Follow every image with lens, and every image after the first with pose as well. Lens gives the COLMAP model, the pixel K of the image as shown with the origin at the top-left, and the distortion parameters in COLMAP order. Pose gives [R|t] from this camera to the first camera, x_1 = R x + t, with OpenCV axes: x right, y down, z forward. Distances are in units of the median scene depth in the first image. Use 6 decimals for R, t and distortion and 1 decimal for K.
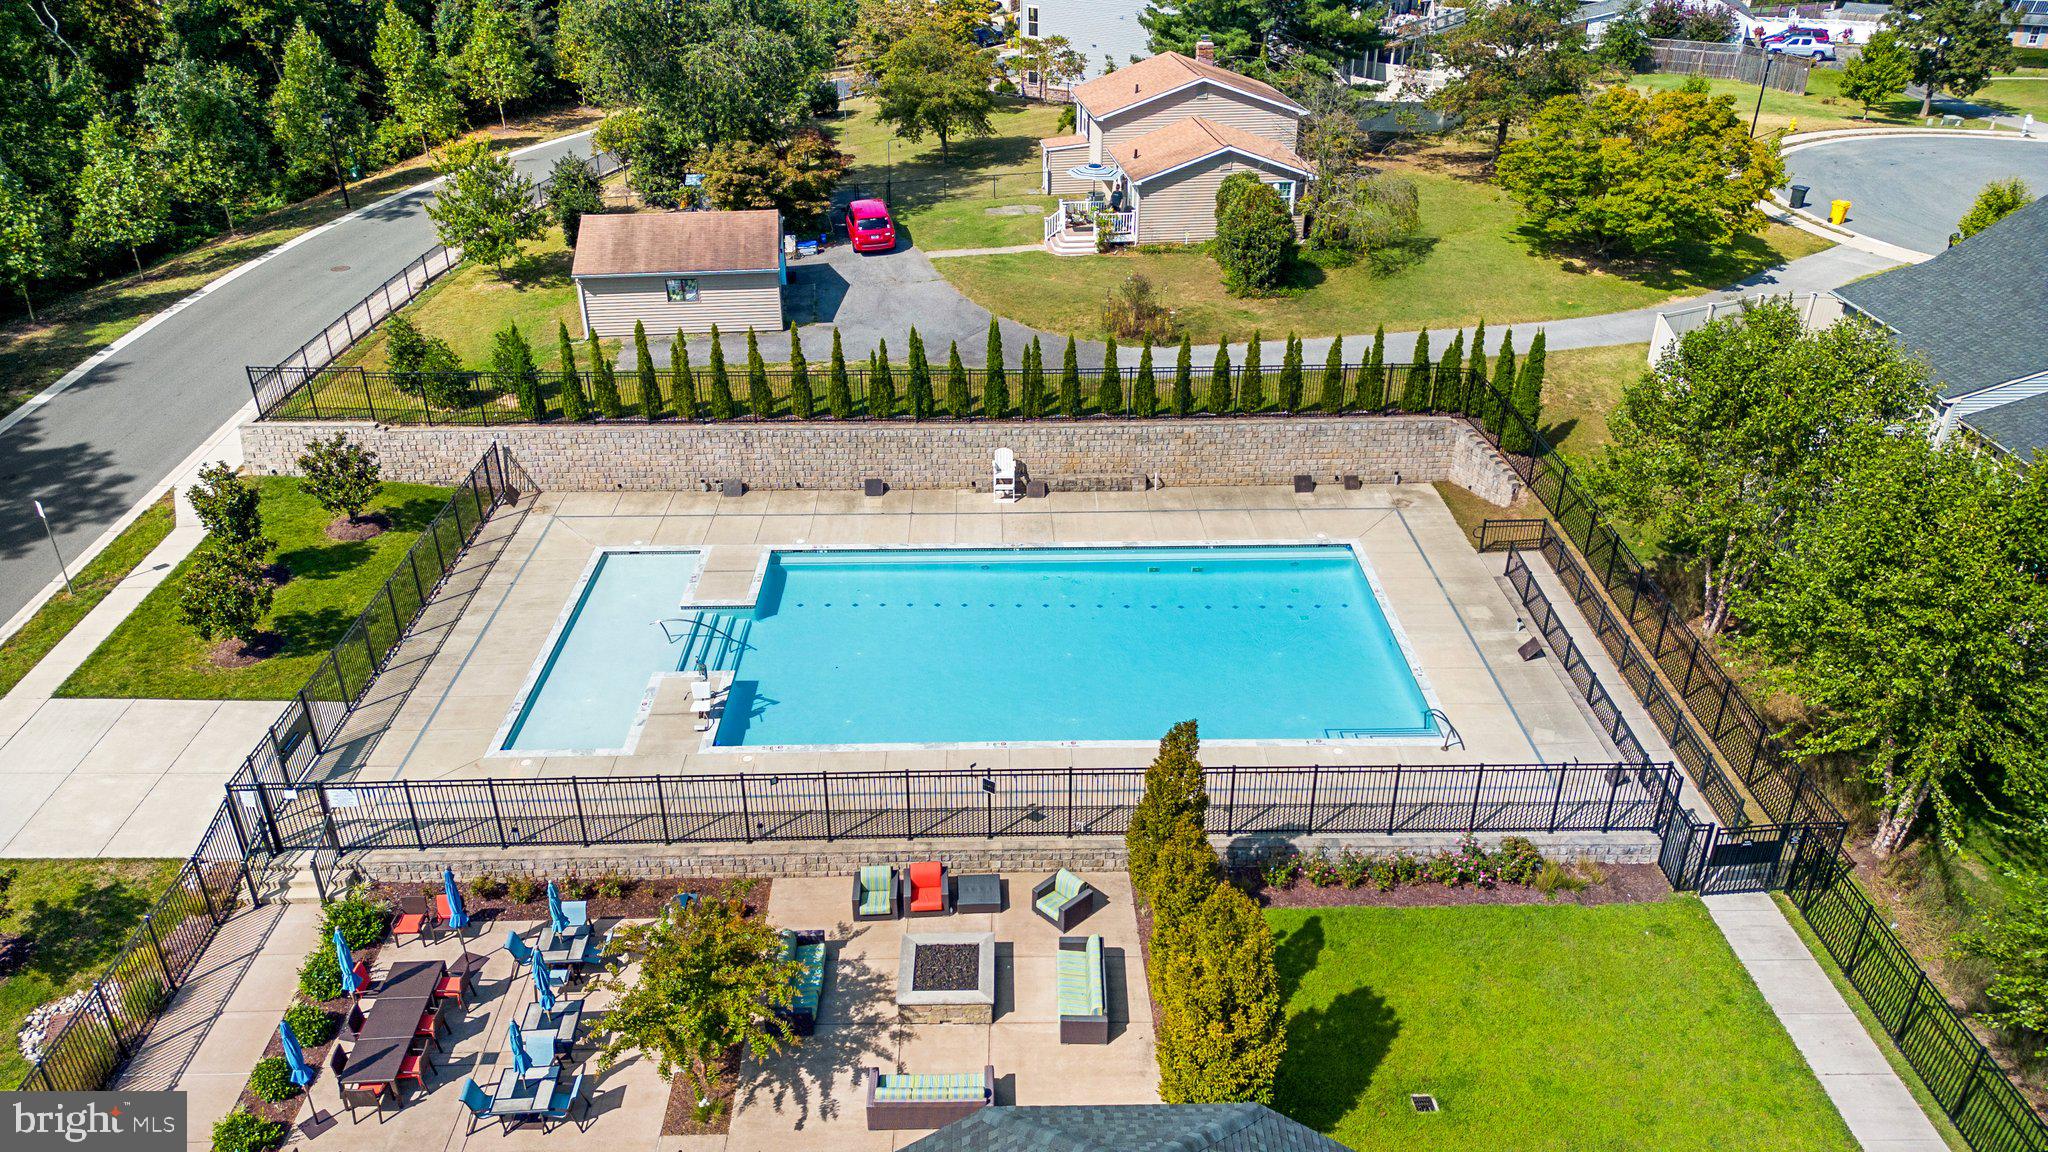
lens RADIAL K [[1426.0, 0, 1024.0], [0, 1426.0, 576.0], [0, 0, 1]] dist [0.087651, -0.083919]
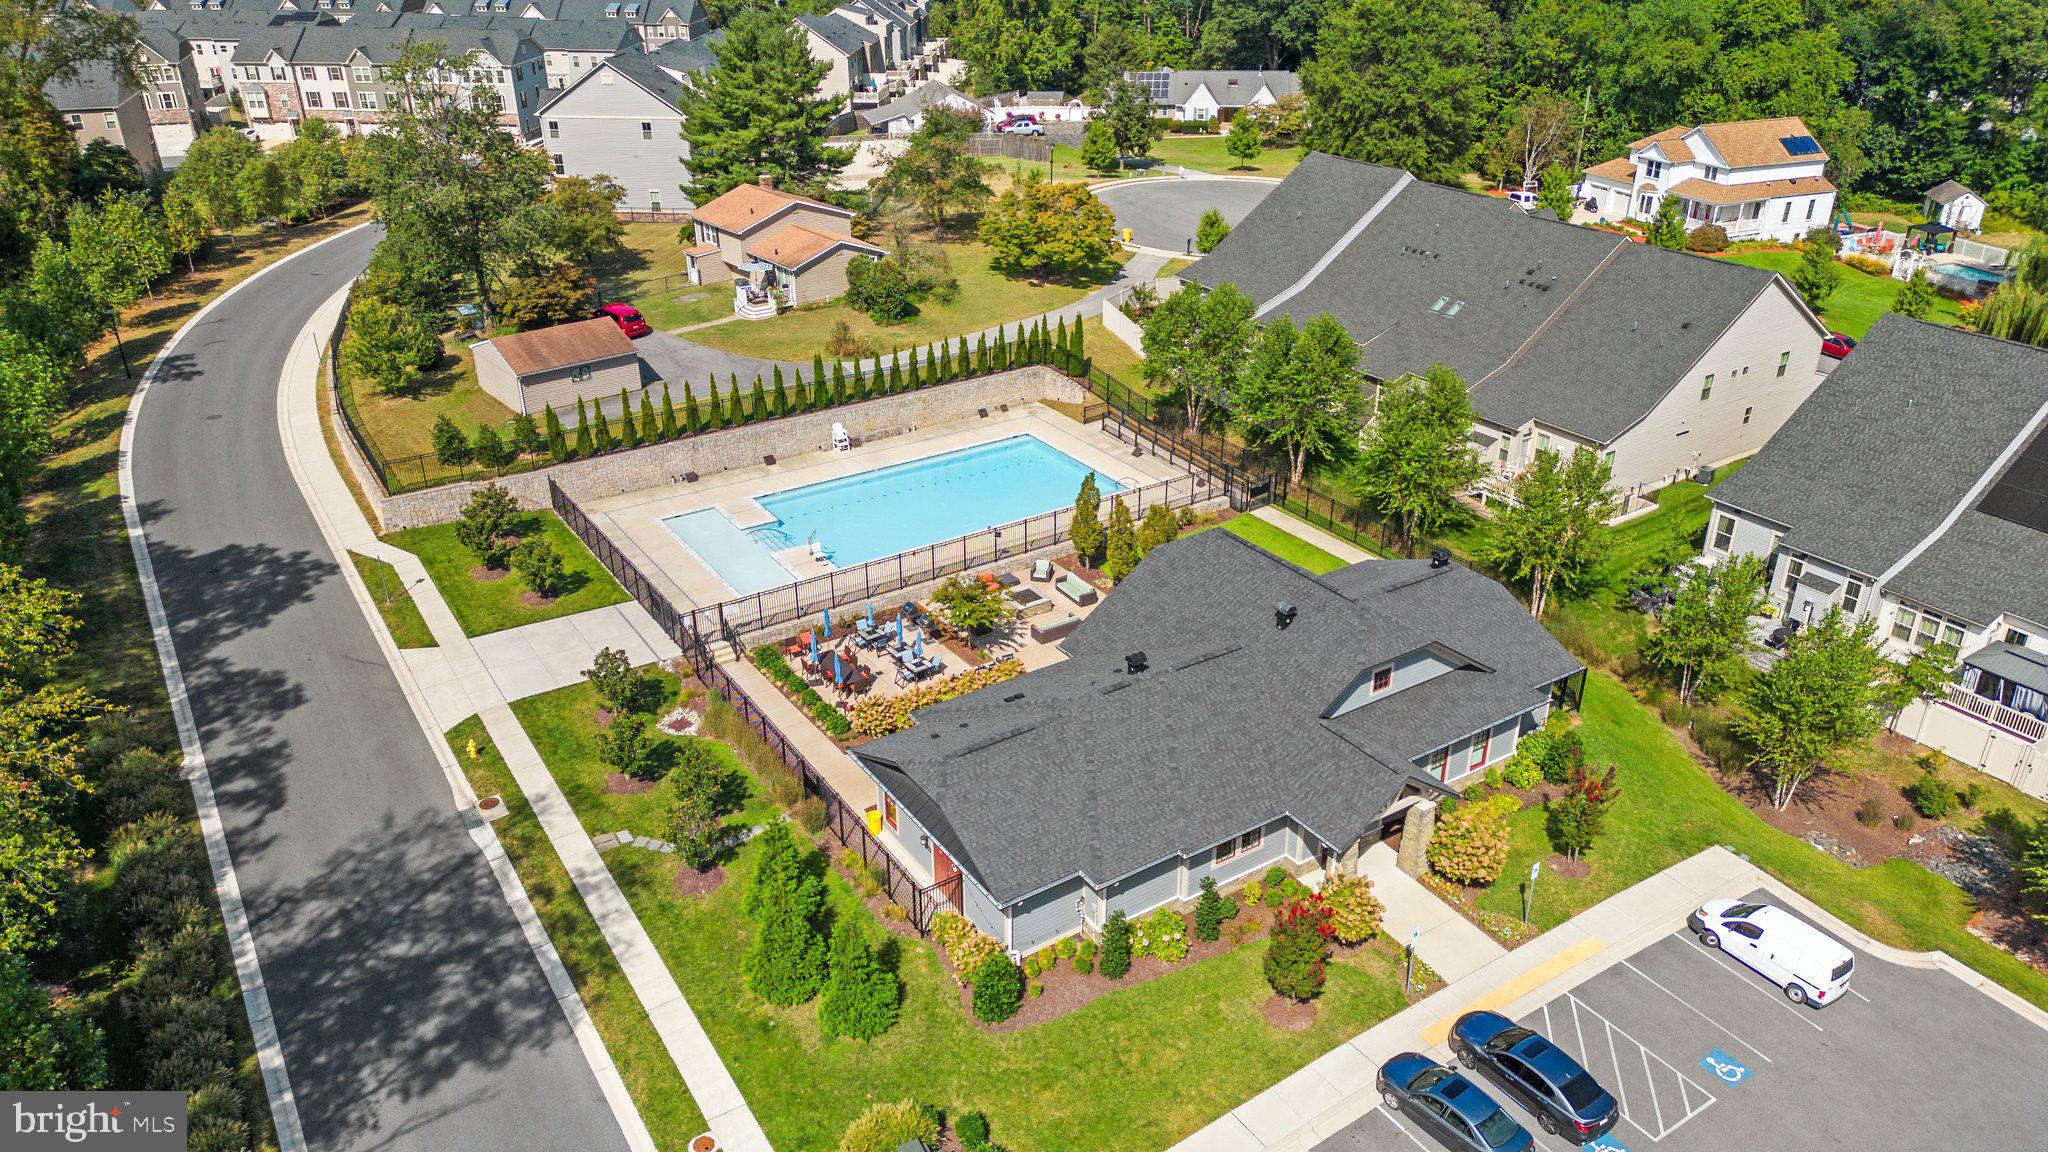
lens RADIAL K [[1426.0, 0, 1024.0], [0, 1426.0, 576.0], [0, 0, 1]] dist [0.087651, -0.083919]
pose [[0.848183, -0.238037, 0.473205, -0.642754], [0.256036, 0.966286, 0.027149, 0.096501], [-0.463714, 0.098130, 0.880534, -0.595179]]
